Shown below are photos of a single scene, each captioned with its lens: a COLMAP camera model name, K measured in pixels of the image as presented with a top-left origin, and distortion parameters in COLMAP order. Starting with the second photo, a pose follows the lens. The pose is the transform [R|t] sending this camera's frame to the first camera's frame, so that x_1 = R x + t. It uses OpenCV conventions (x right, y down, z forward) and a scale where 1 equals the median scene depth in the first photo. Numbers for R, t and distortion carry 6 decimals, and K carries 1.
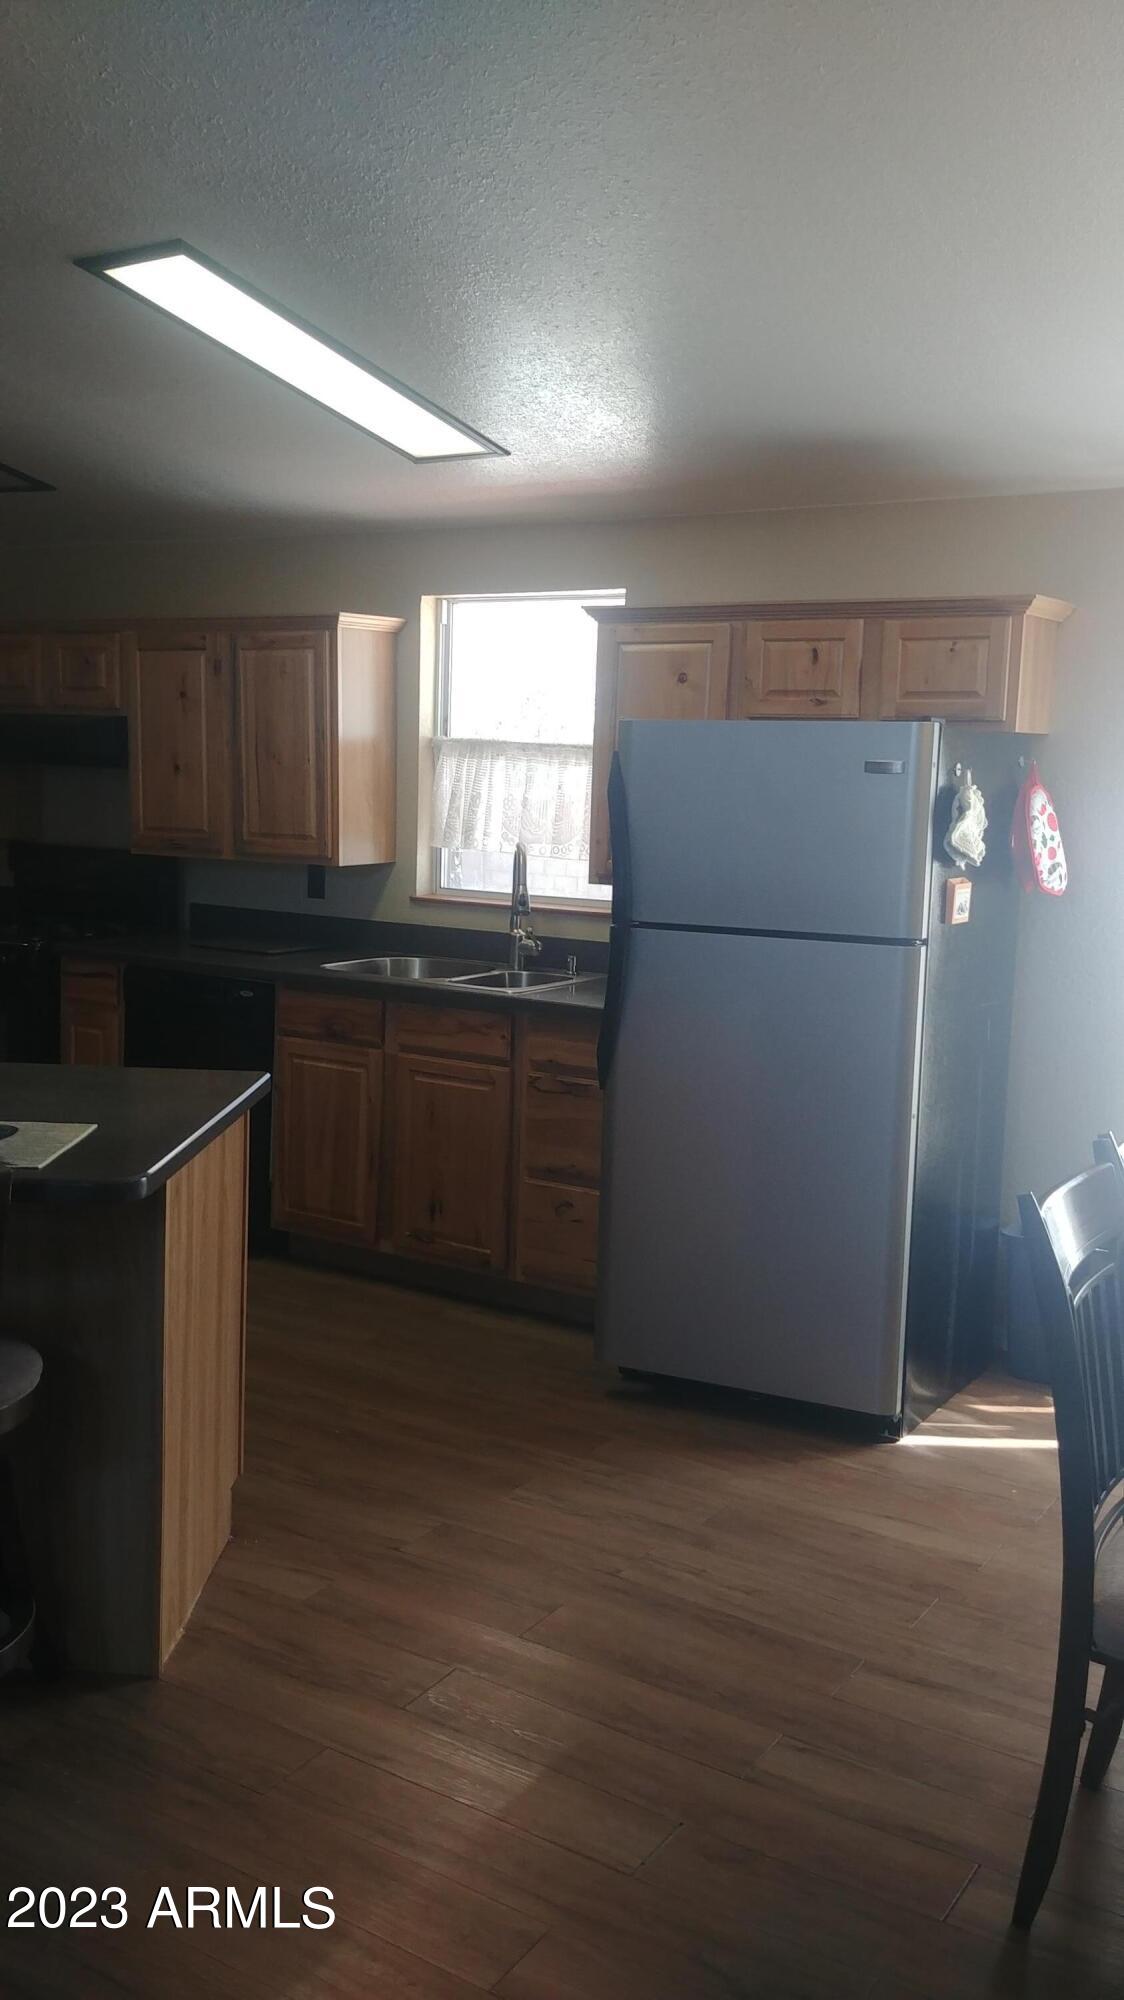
lens RADIAL K [[1655.8, 0, 562.0], [0, 1655.8, 1000.0], [0, 0, 1]] dist [0.087949, -0.139213]
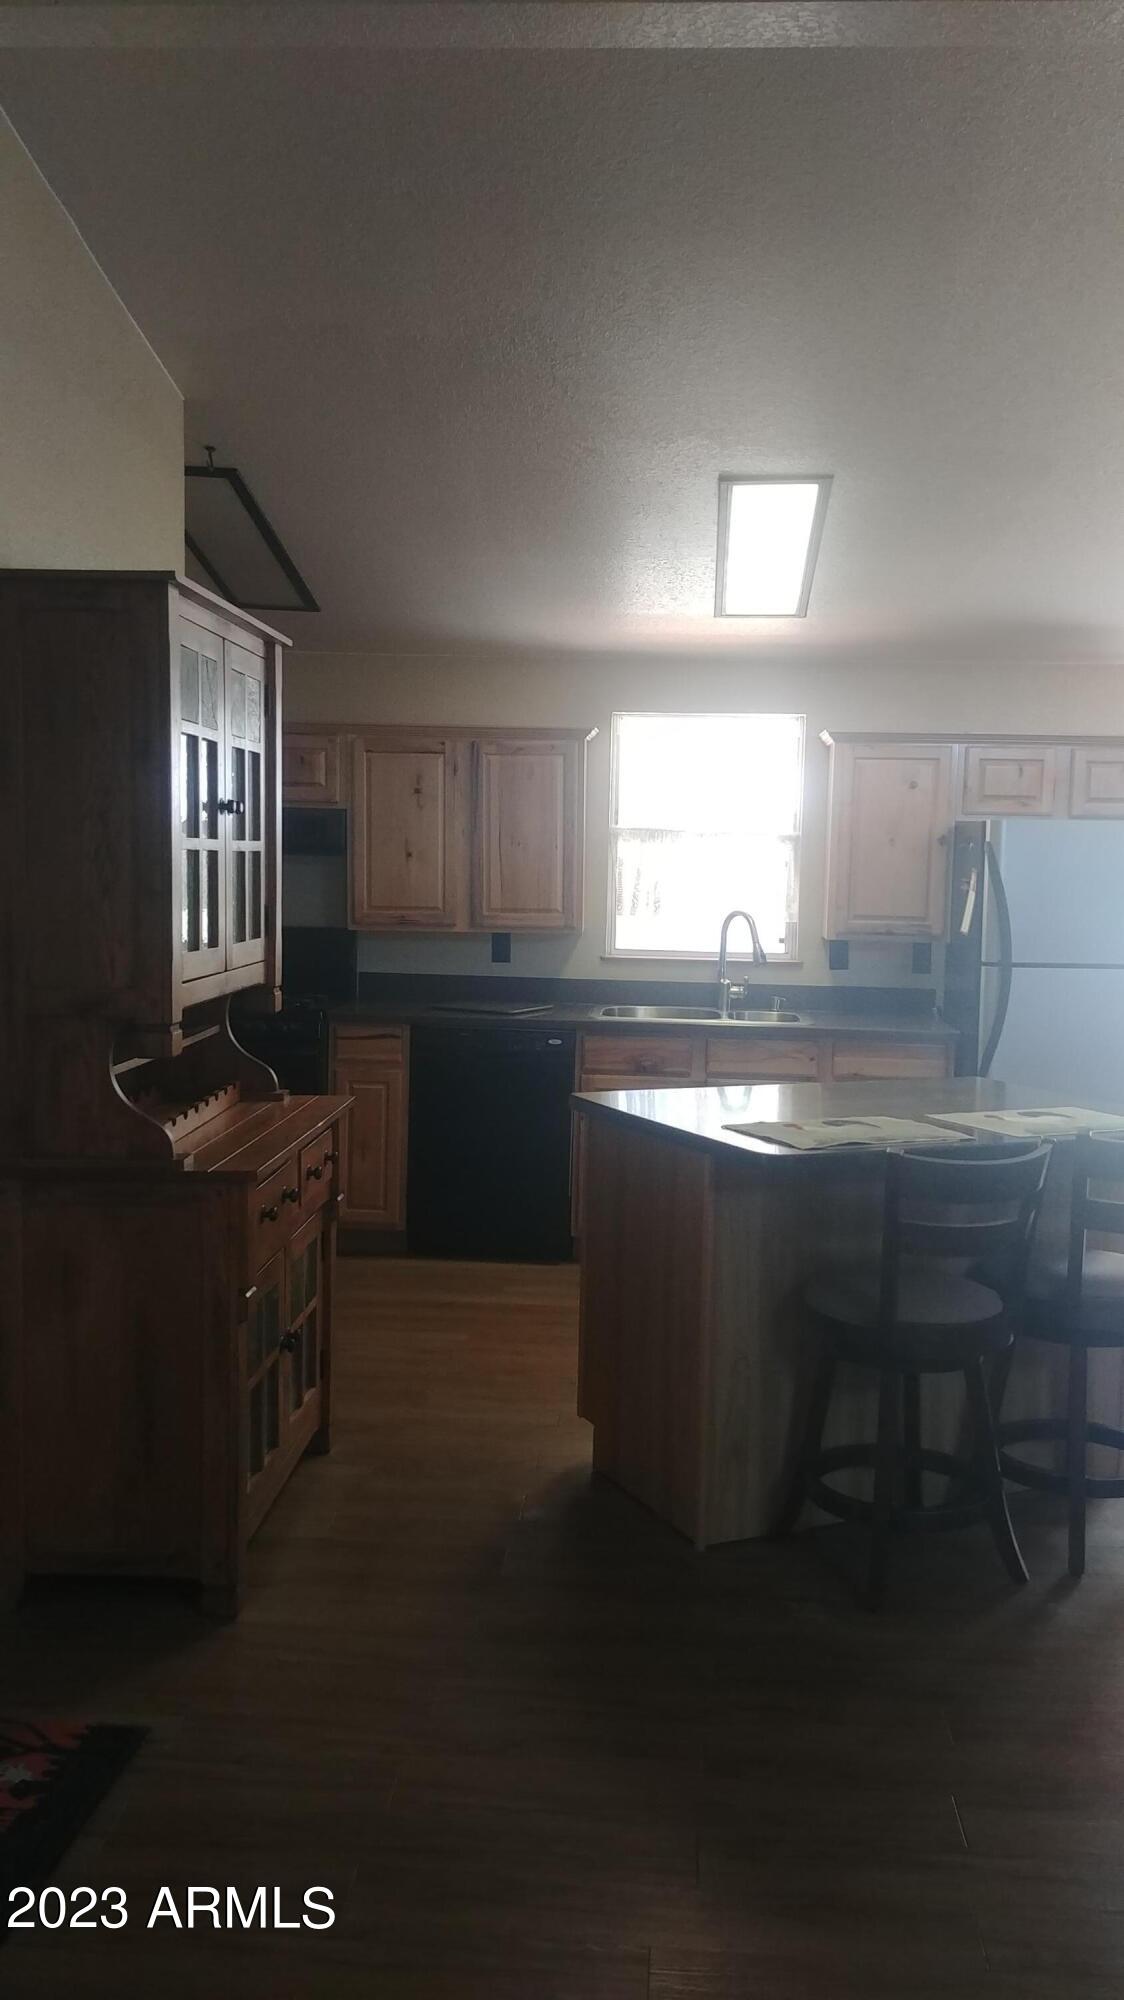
lens RADIAL K [[1655.8, 0, 562.0], [0, 1655.8, 1000.0], [0, 0, 1]] dist [0.087949, -0.139213]
pose [[0.900703, -0.051535, 0.431367, -0.662190], [0.065698, 0.997677, -0.017987, -0.011629], [-0.429438, 0.044541, 0.901997, -0.078302]]
